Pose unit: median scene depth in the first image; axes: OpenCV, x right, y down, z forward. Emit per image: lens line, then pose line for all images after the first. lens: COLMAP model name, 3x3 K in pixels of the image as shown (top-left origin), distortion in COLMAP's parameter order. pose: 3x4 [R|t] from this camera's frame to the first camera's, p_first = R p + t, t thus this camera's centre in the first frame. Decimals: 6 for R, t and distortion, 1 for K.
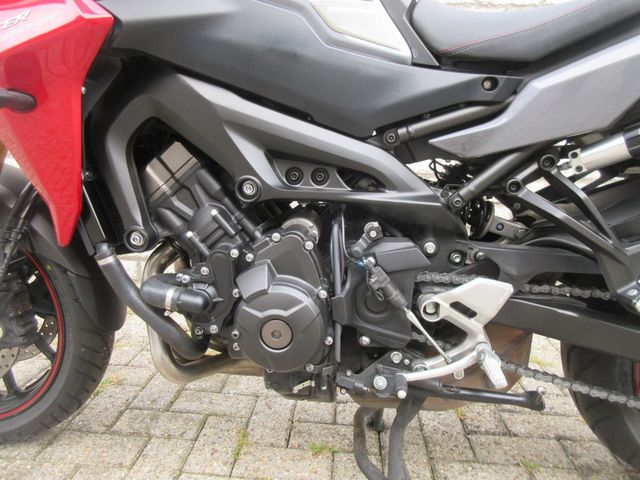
lens RADIAL K [[475.7, 0, 320.0], [0, 475.7, 240.0], [0, 0, 1]] dist [0.006215, -0.002835]
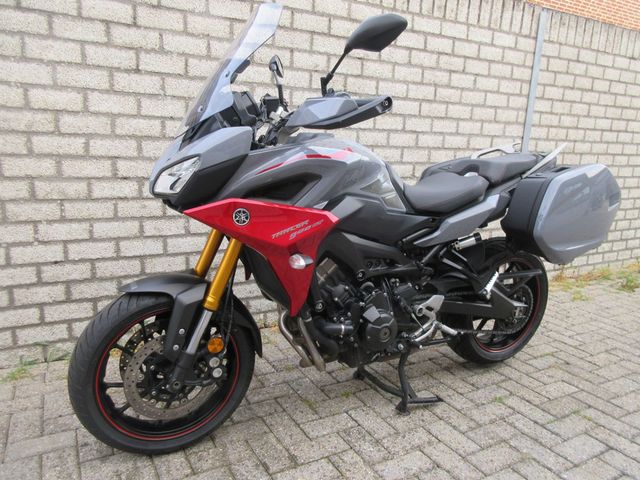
lens RADIAL K [[462.5, 0, 320.0], [0, 462.5, 240.0], [0, 0, 1]] dist [0.004132, 0.002299]
pose [[0.843968, -0.114610, 0.524006, -1.384844], [0.111577, 0.993048, 0.037491, -0.359639], [-0.524660, 0.026826, 0.850889, -0.752389]]
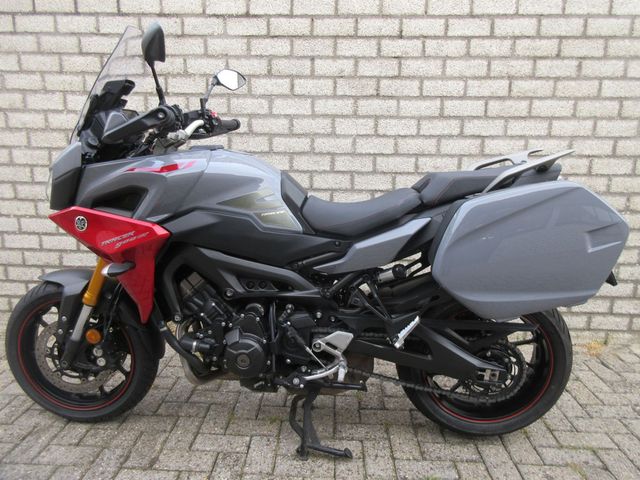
lens RADIAL K [[462.5, 0, 320.0], [0, 462.5, 240.0], [0, 0, 1]] dist [0.004132, 0.002299]
pose [[0.999367, -0.026964, 0.023190, 0.210295], [0.027259, 0.999550, -0.012507, -0.299369], [-0.022843, 0.013132, 0.999653, -1.065584]]
